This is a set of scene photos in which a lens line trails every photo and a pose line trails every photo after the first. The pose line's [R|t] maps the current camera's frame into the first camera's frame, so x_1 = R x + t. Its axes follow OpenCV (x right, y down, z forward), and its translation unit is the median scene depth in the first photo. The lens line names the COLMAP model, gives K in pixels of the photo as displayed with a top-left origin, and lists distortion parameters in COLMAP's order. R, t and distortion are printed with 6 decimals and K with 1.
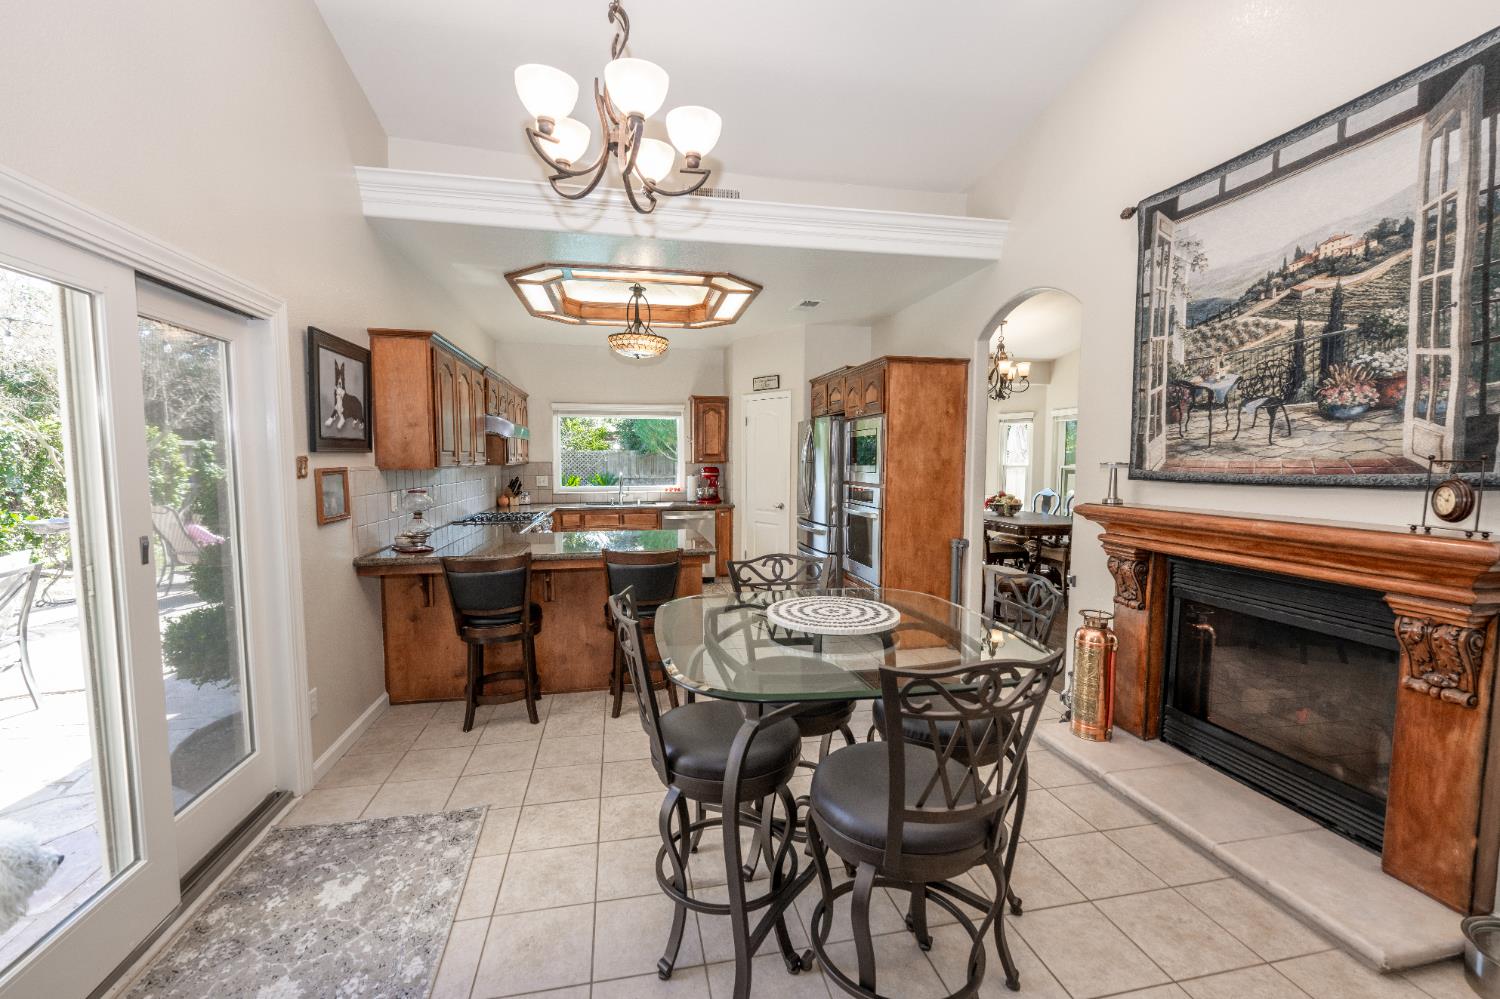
lens RADIAL K [[620.7, 0, 745.2], [0, 620.7, 505.0], [0, 0, 1]] dist [-0.000653, 0.000308]
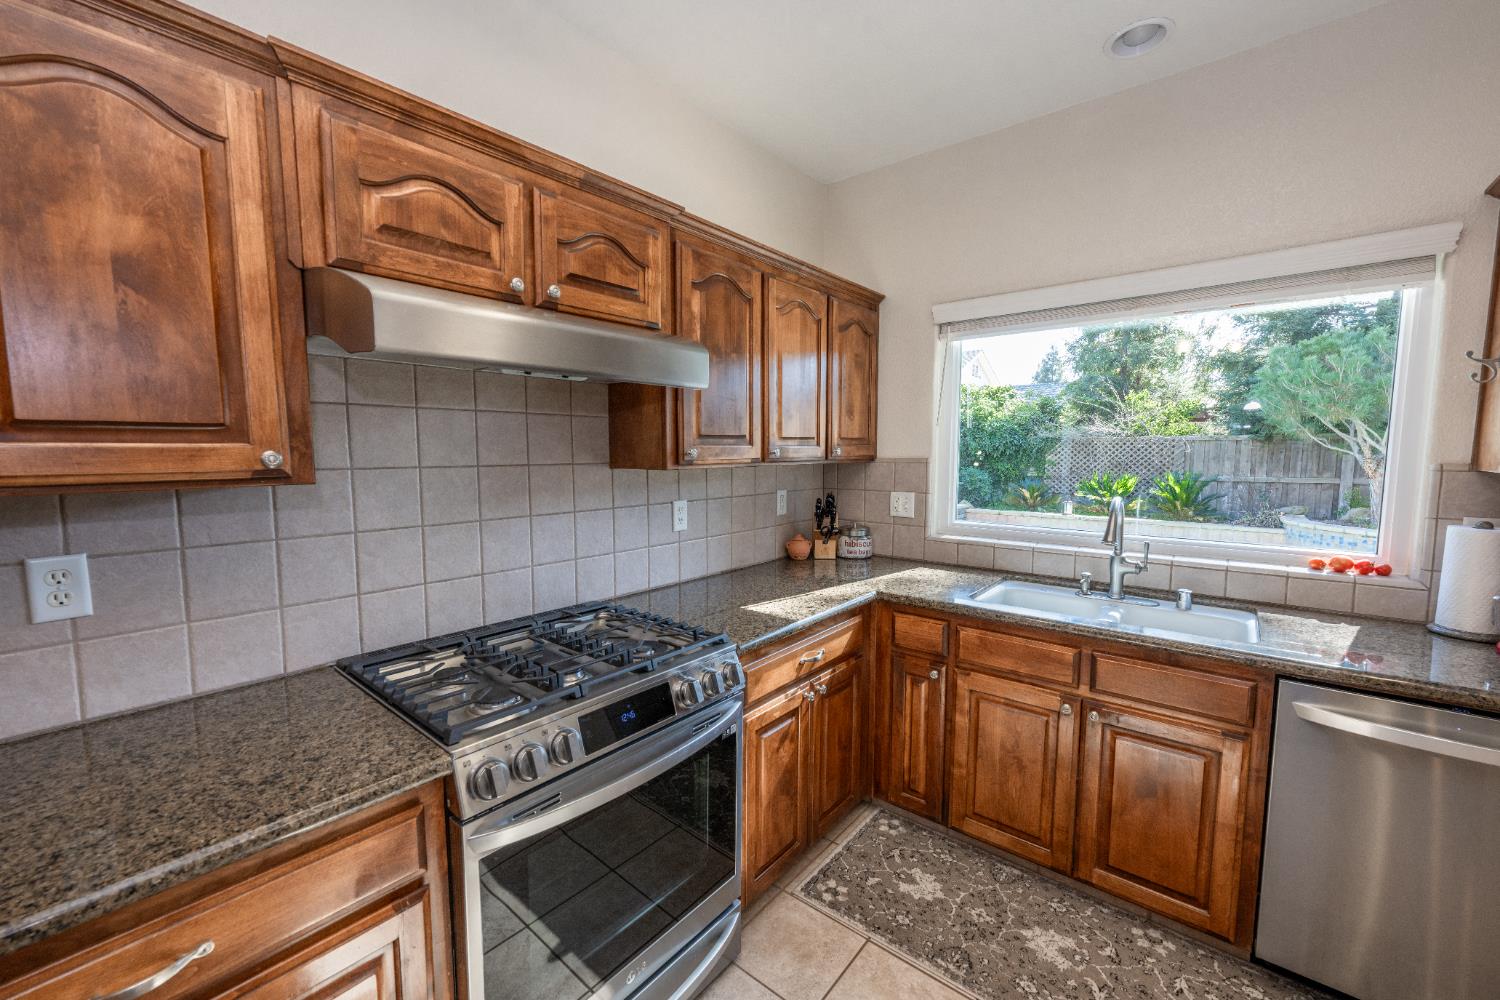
lens RADIAL K [[592.4, 0, 750.0], [0, 592.4, 500.0], [0, 0, 1]] dist [0.002660, 0.000415]
pose [[0.630937, 0.067884, -0.772859, -0.226417], [-0.058454, 0.997493, 0.039895, -0.130196], [0.773629, 0.020005, 0.633323, 1.713468]]
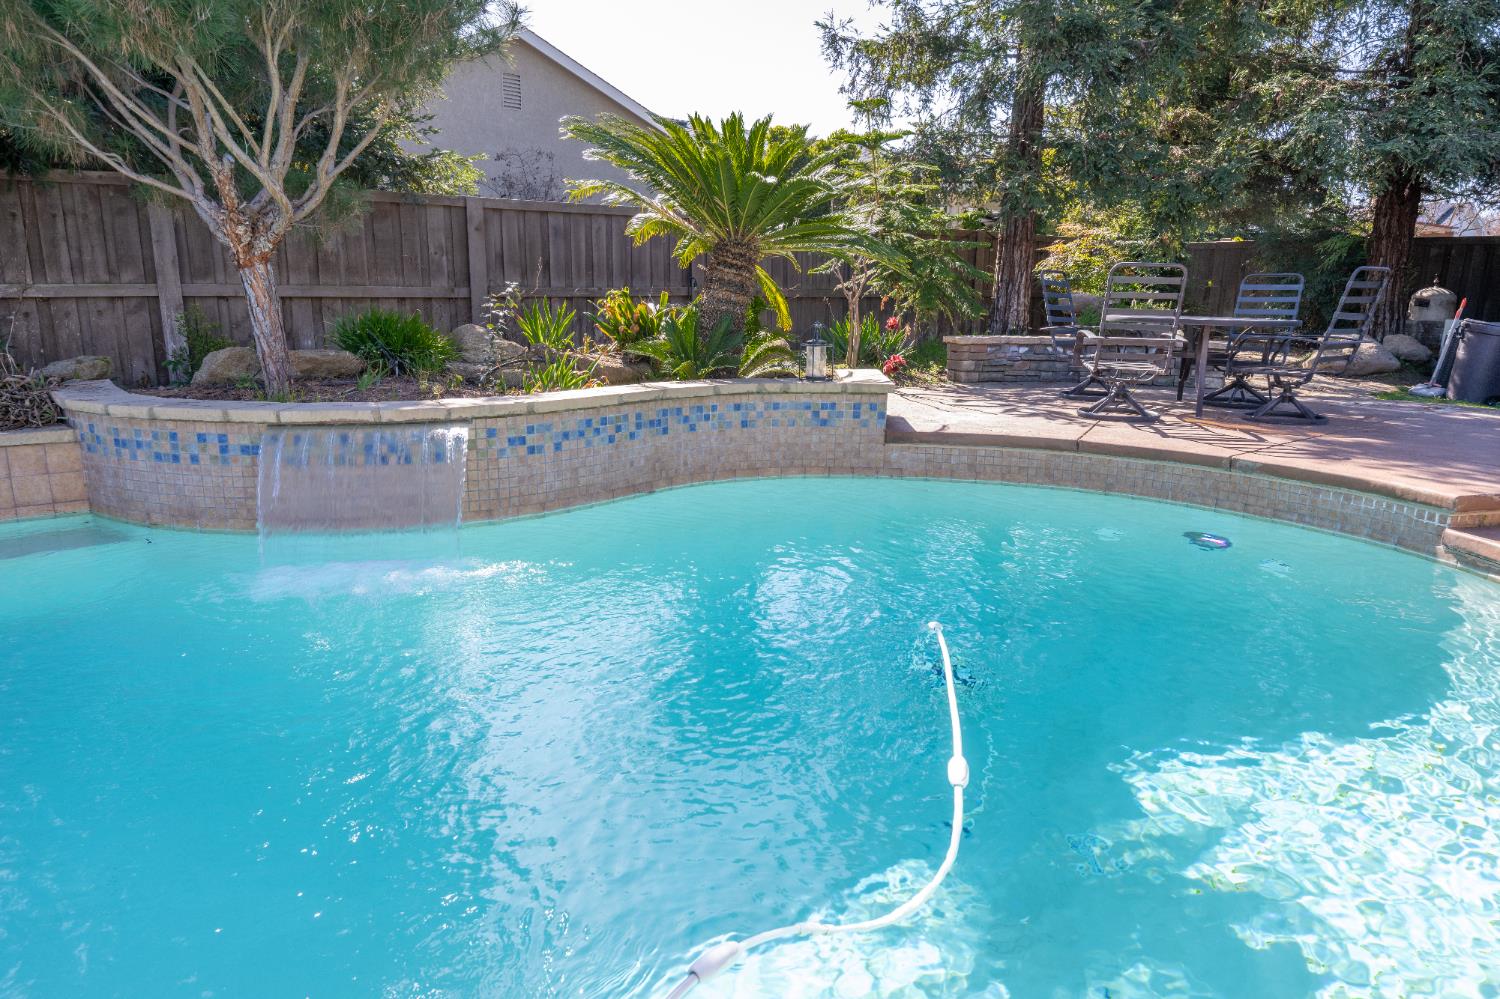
lens RADIAL K [[970.0, 0, 746.9], [0, 970.0, 508.0], [0, 0, 1]] dist [-0.002754, 0.000450]
pose [[0.891777, -0.092126, 0.442997, -0.559174], [0.021448, 0.986559, 0.161991, -0.129084], [-0.451966, -0.134958, 0.881767, 3.771683]]
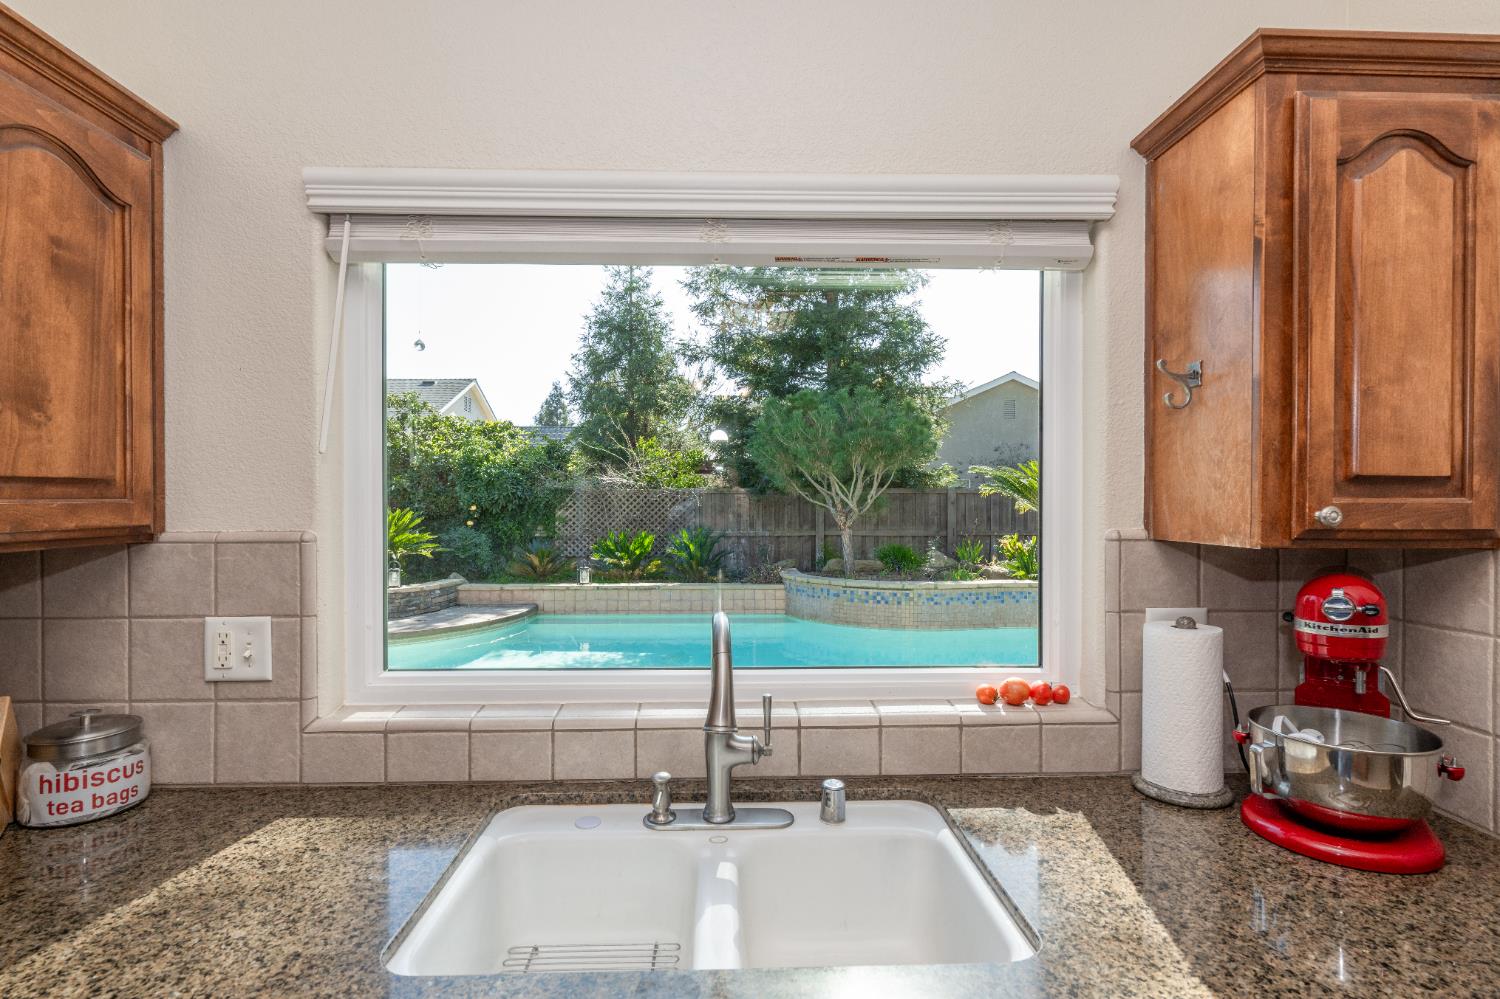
lens RADIAL K [[727.7, 0, 740.2], [0, 727.7, 506.1], [0, 0, 1]] dist [0.001616, 0.000132]
pose [[0.984627, 0.001102, -0.174669, -0.421437], [-0.013001, 0.997669, -0.066994, -0.163993], [0.174188, 0.068235, 0.982345, 2.116315]]
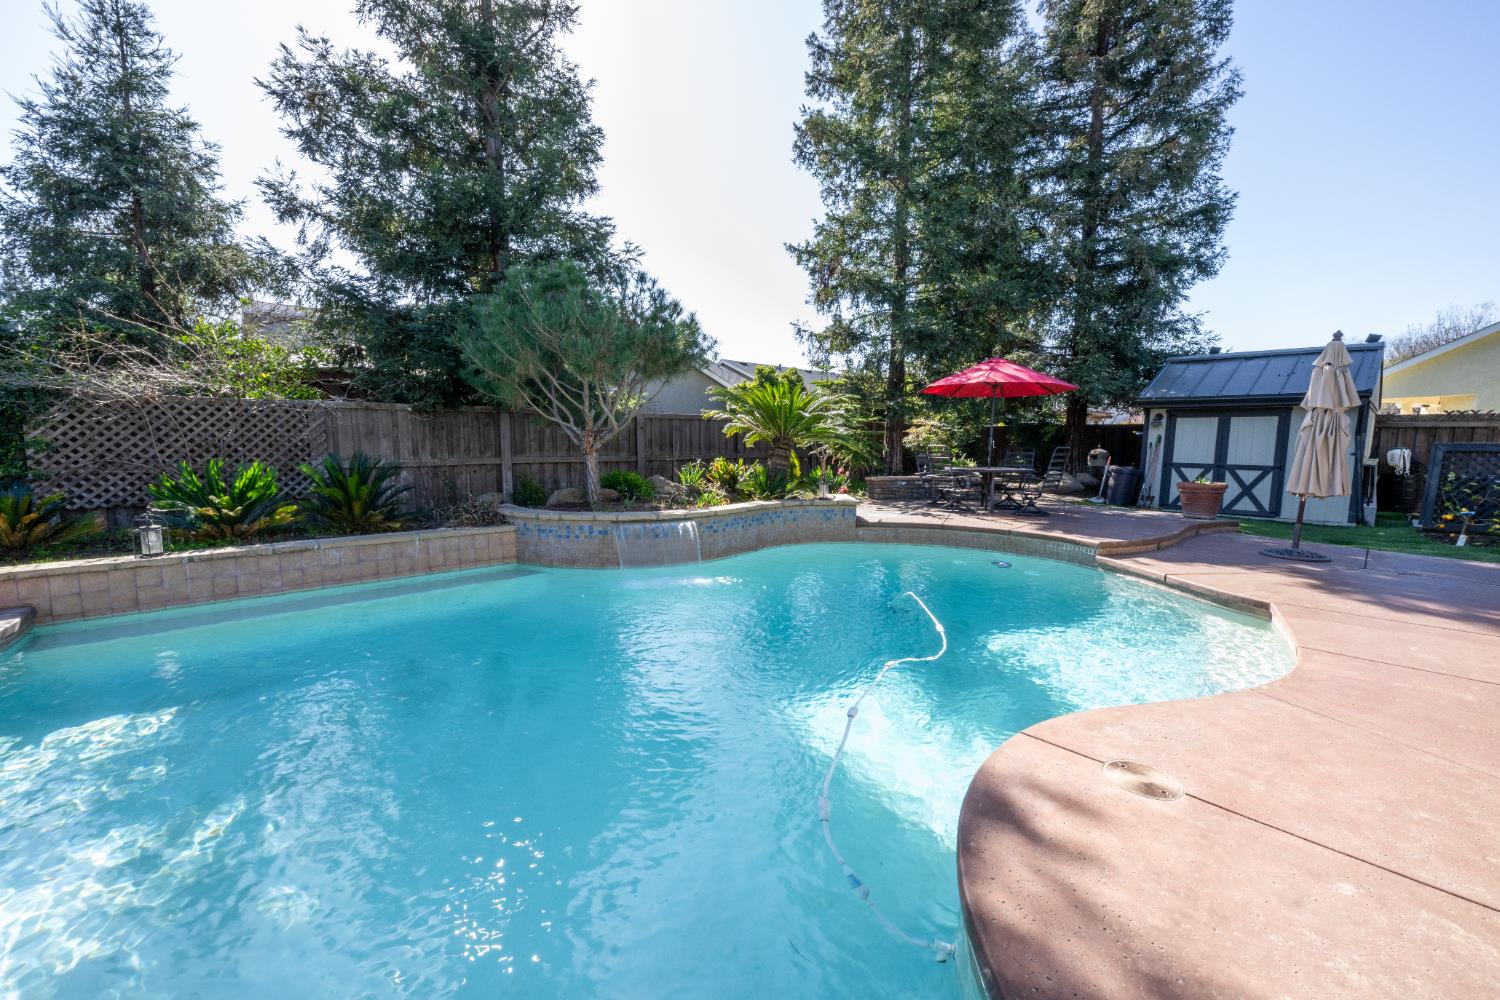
lens RADIAL K [[599.6, 0, 747.3], [0, 599.6, 505.8], [0, 0, 1]] dist [0.001534, 0.000066]
pose [[0.862210, -0.050907, 0.503986, -1.241628], [0.032429, 0.998444, 0.045373, -0.171537], [-0.505512, -0.022777, 0.862519, 3.294568]]
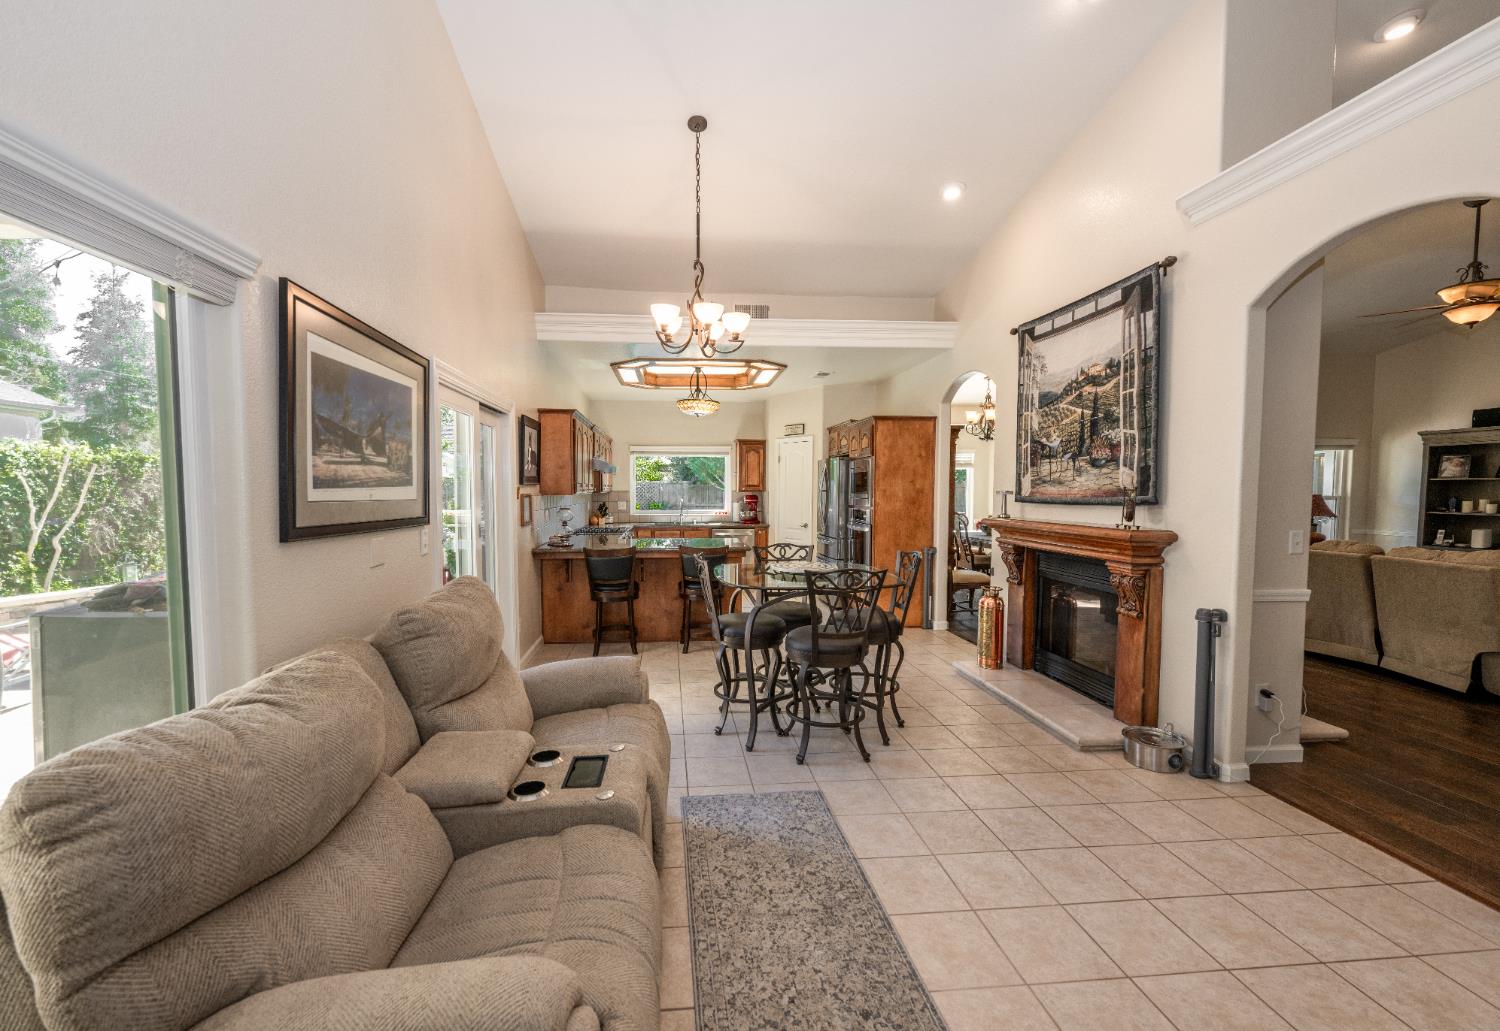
lens RADIAL K [[617.5, 0, 721.9], [0, 617.5, 520.7], [0, 0, 1]] dist [0.000540, 0.000086]
pose [[0.993599, 0.006207, -0.112797, 0.070340], [-0.008725, 0.999723, -0.021842, 0.049606], [0.112630, 0.022686, 0.993378, -0.667471]]
